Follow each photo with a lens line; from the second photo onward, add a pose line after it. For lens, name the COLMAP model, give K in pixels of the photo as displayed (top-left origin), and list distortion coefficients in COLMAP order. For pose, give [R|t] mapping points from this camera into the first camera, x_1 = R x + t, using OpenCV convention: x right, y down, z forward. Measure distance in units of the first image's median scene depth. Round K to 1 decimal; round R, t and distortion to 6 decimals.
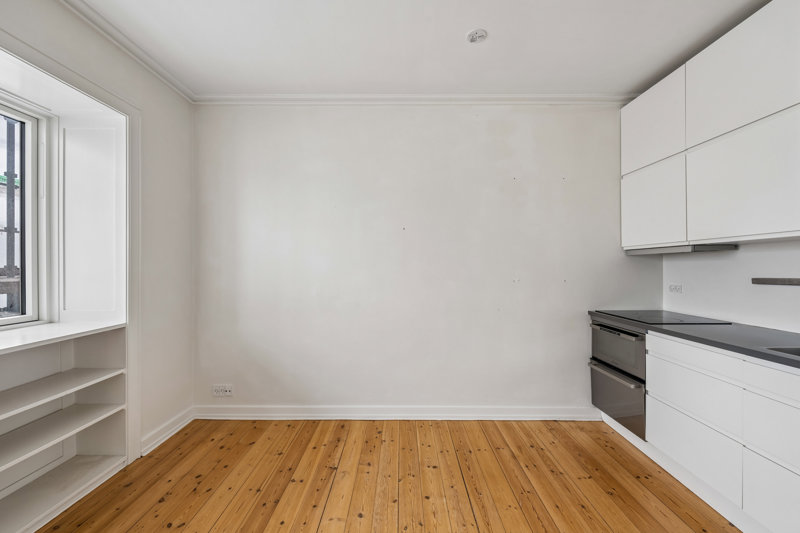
lens RADIAL K [[324.1, 0, 400.0], [0, 324.1, 266.5], [0, 0, 1]] dist [-0.002779, -0.000413]
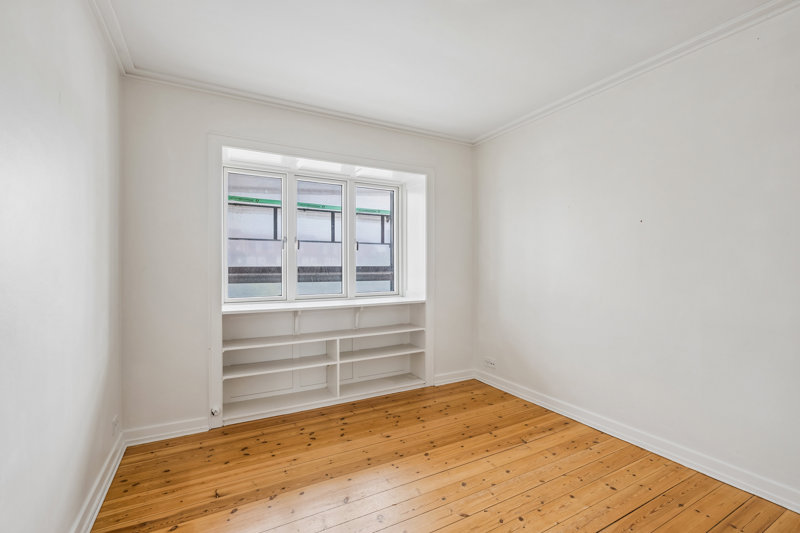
lens RADIAL K [[359.5, 0, 400.0], [0, 359.5, 266.5], [0, 0, 1]] dist [0.000568, 0.000034]
pose [[0.486696, 0.001033, -0.873571, 0.622294], [-0.000393, 0.999999, 0.000964, 0.000954], [0.873571, -0.000125, 0.486696, -0.005395]]
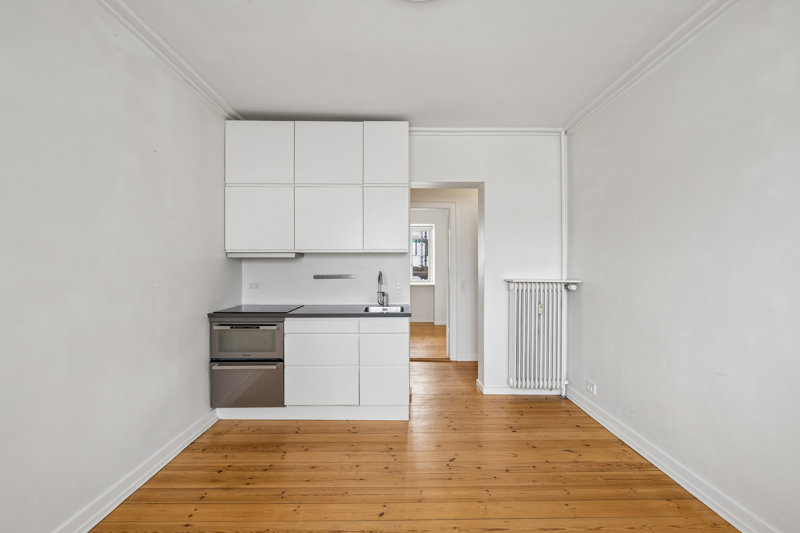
lens RADIAL K [[341.7, 0, 400.0], [0, 341.7, 266.5], [0, 0, 1]] dist [0.000016, -0.000121]
pose [[-0.016770, 0.001379, 0.999858, -0.536702], [-0.001202, 0.999998, -0.001399, -0.004315], [-0.999859, -0.001226, -0.016768, 0.522968]]
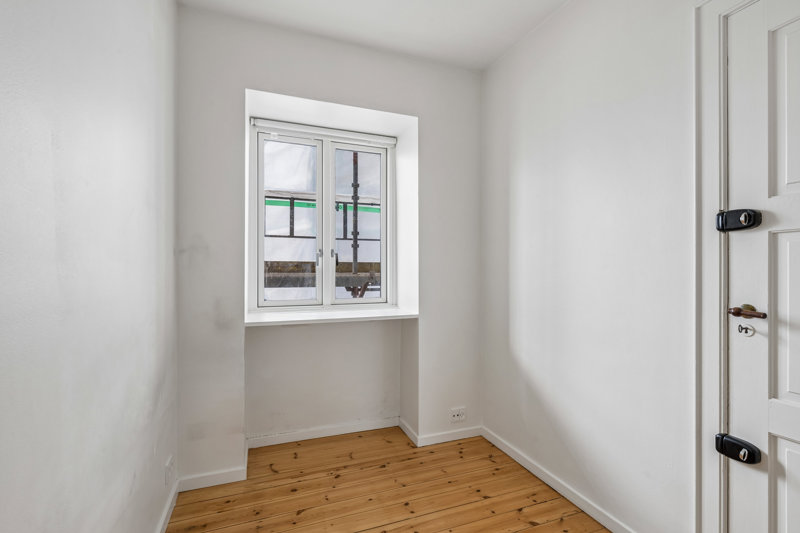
lens RADIAL K [[359.5, 0, 400.0], [0, 359.5, 266.5], [0, 0, 1]] dist [0.000568, 0.000034]
pose [[-0.369562, 0.007430, 0.929176, 1.856532], [0.002154, 0.999972, -0.007139, 0.029021], [-0.929203, -0.000637, -0.369568, 0.583100]]
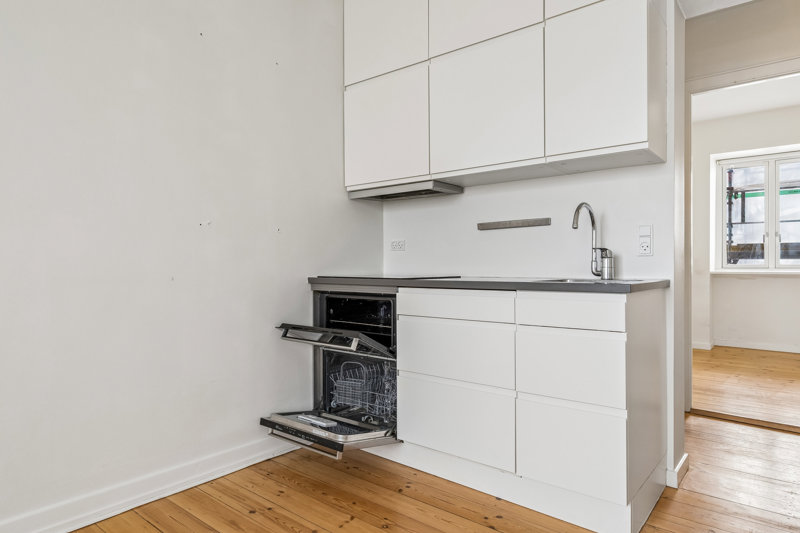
lens RADIAL K [[485.4, 0, 400.0], [0, 485.4, 266.5], [0, 0, 1]] dist [0.000230, -0.000027]
pose [[0.629199, -0.001596, 0.777243, -0.078996], [0.000784, 0.999999, 0.001419, 0.134604], [-0.777244, -0.000284, 0.629199, 0.280185]]
